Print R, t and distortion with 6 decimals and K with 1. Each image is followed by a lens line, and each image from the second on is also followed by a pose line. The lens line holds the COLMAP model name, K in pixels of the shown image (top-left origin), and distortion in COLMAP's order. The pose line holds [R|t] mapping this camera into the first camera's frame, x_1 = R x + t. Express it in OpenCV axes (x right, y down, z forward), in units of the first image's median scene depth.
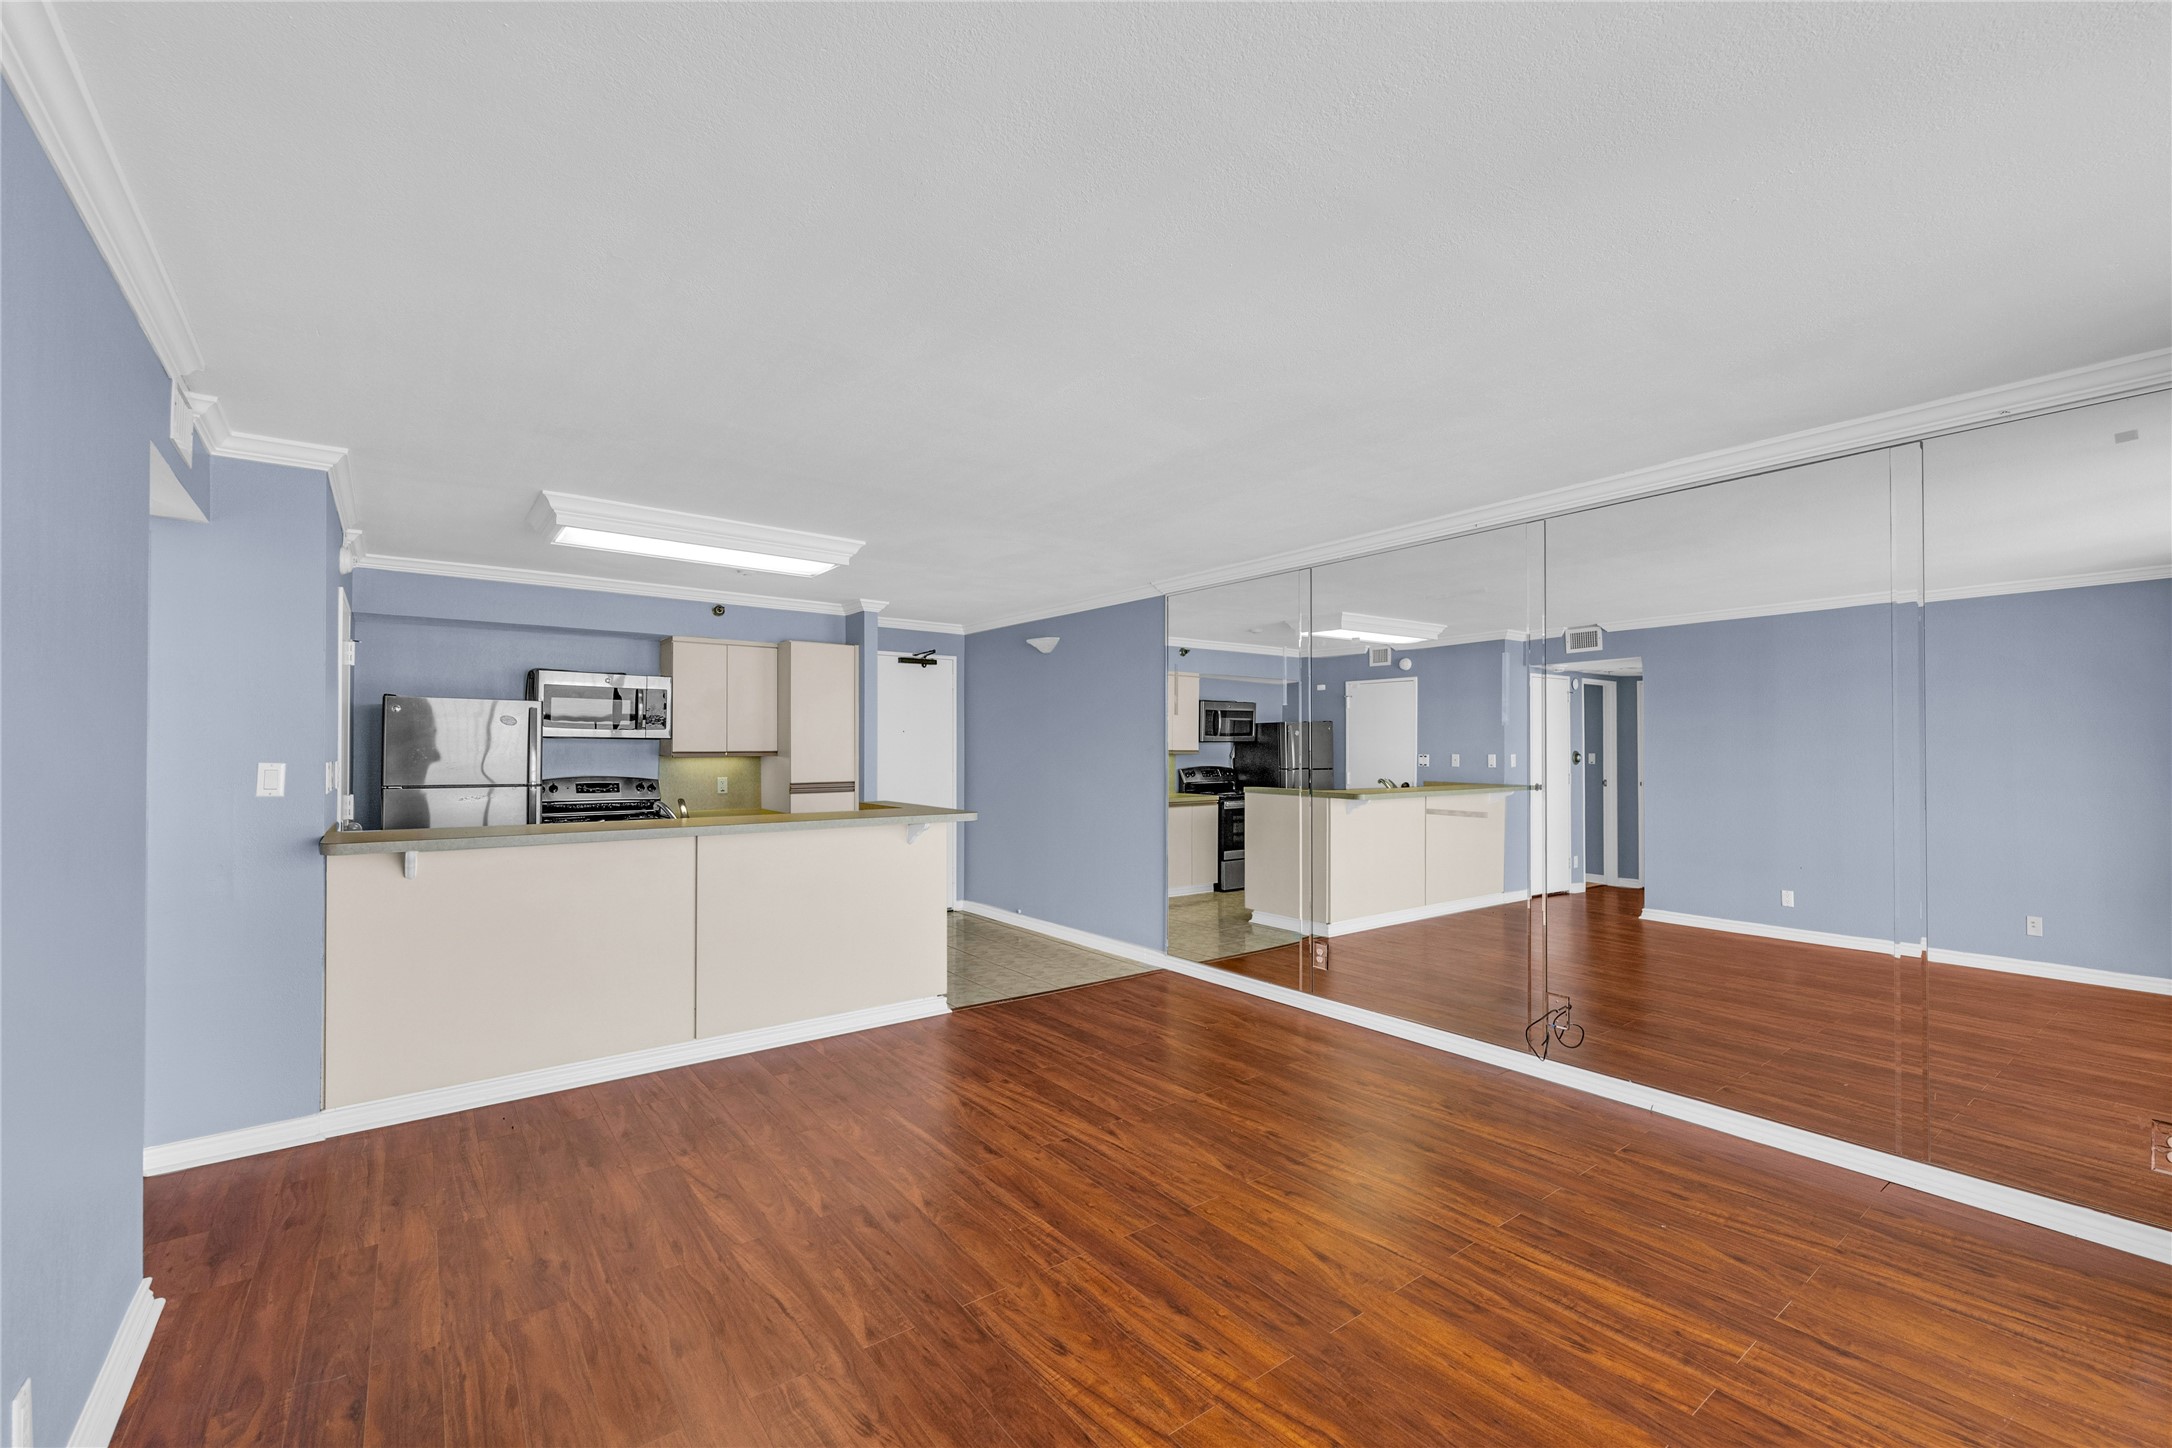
lens RADIAL K [[873.3, 0, 1086.0], [0, 873.3, 724.0], [0, 0, 1]] dist [0.000718, 0.000107]
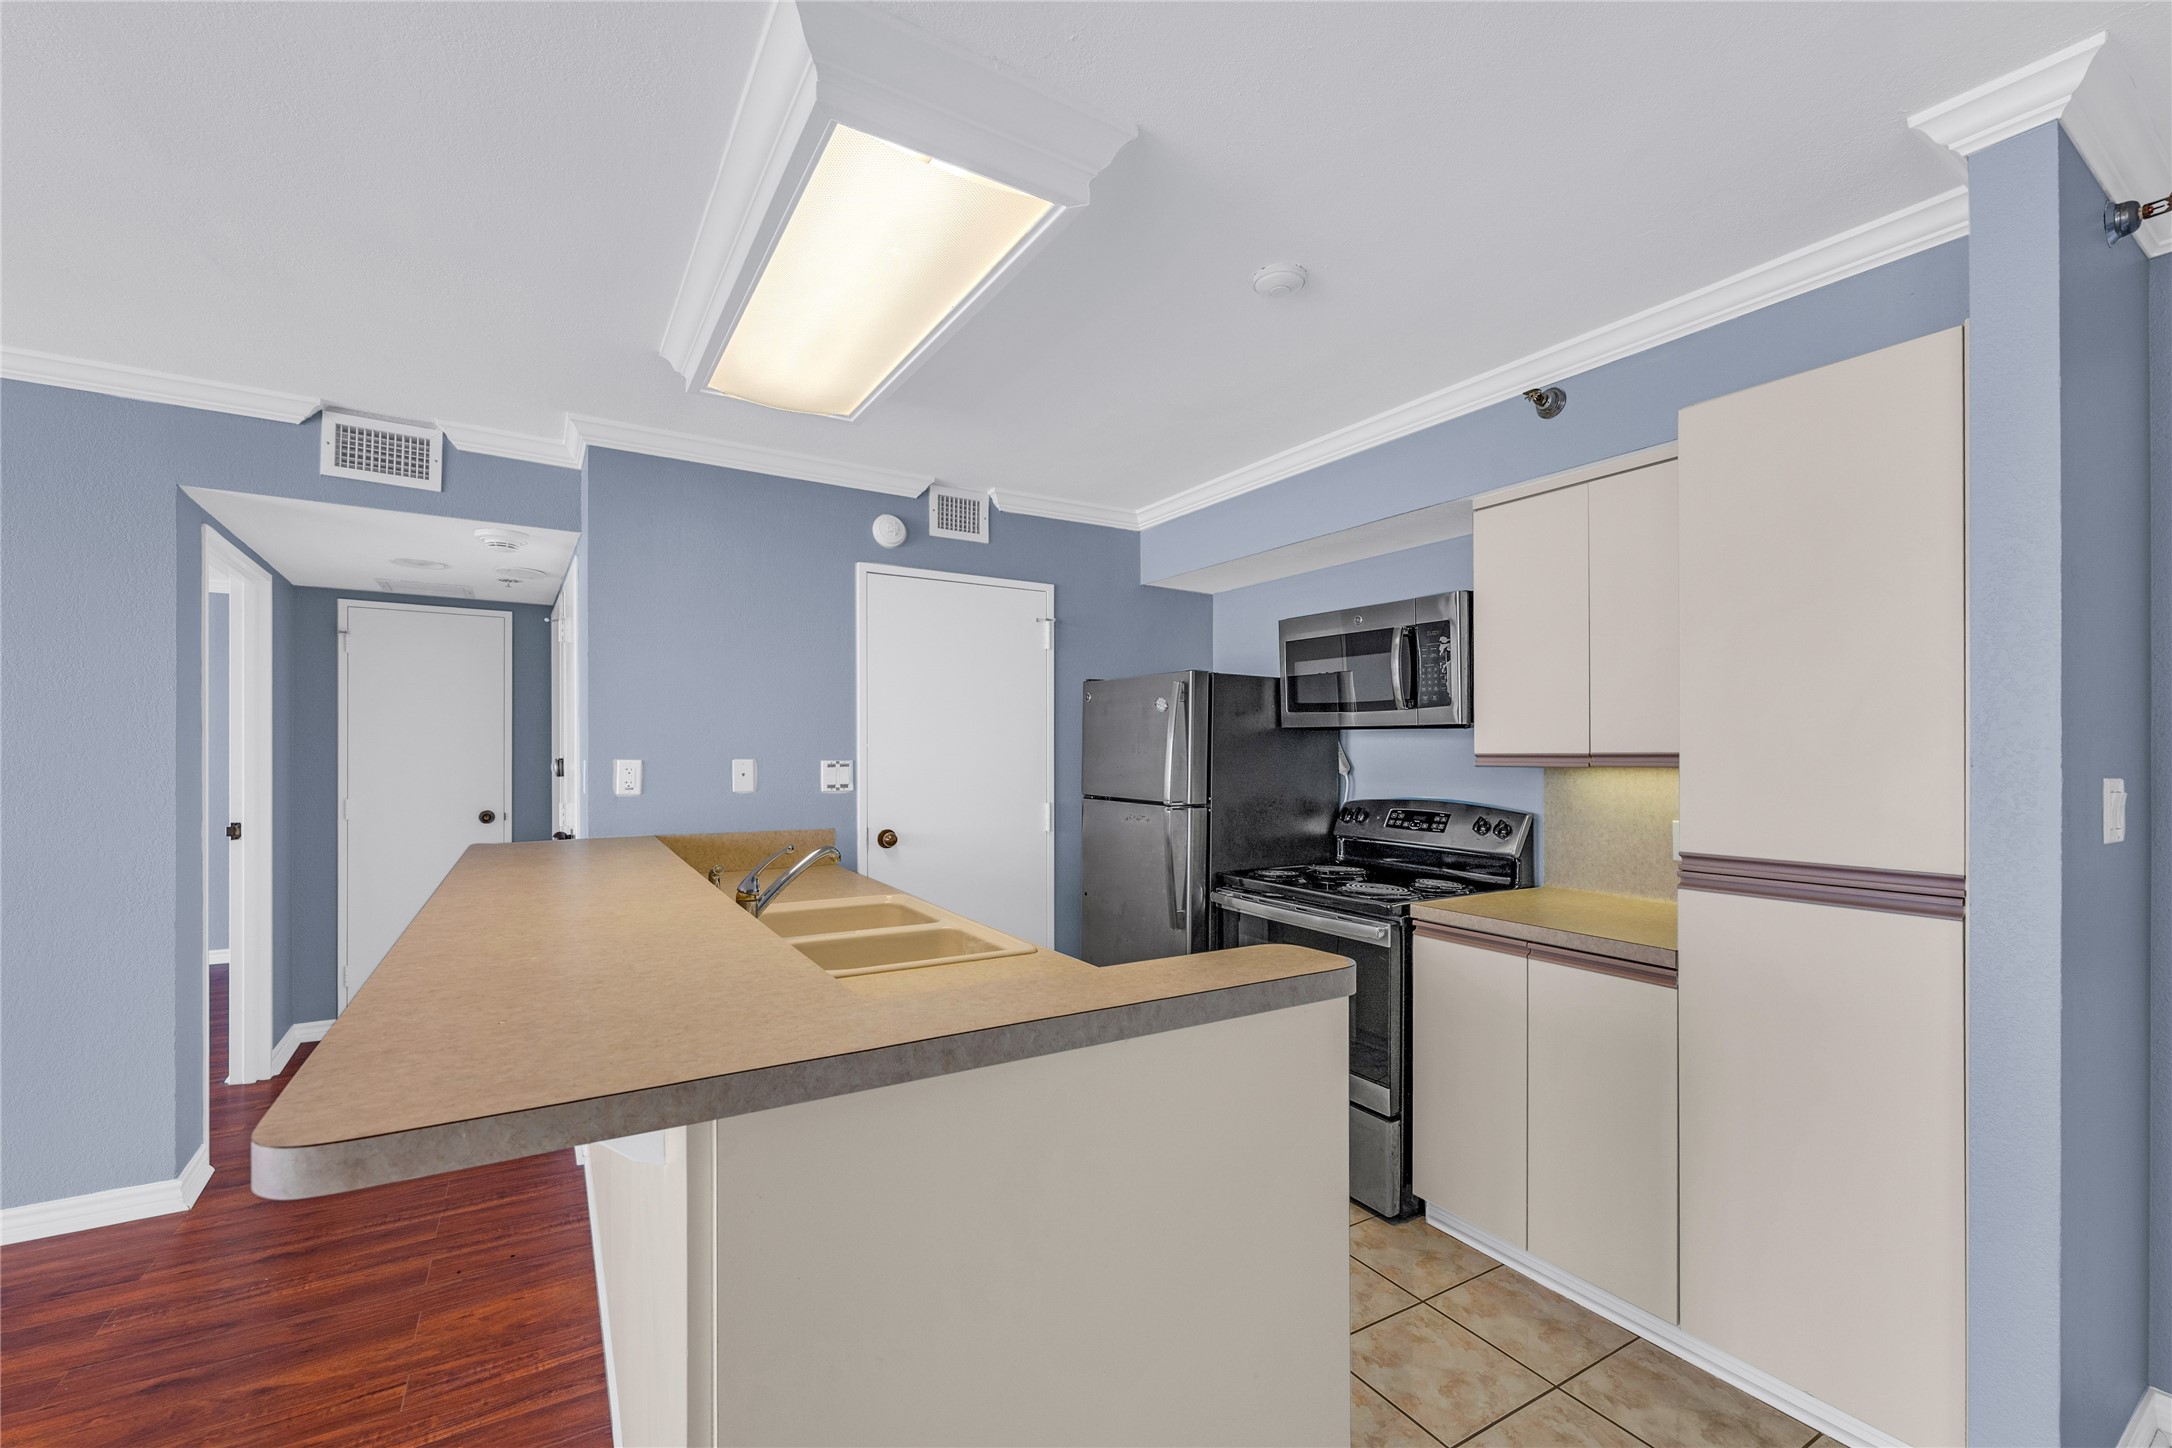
lens RADIAL K [[894.5, 0, 1124.7], [0, 894.5, 751.3], [0, 0, 1]] dist [0.000953, -0.000079]
pose [[-0.097129, 0.000306, -0.995272, 0.021465], [0.024445, 0.999699, -0.002079, 0.054381], [0.994972, -0.024532, -0.097107, 1.770653]]
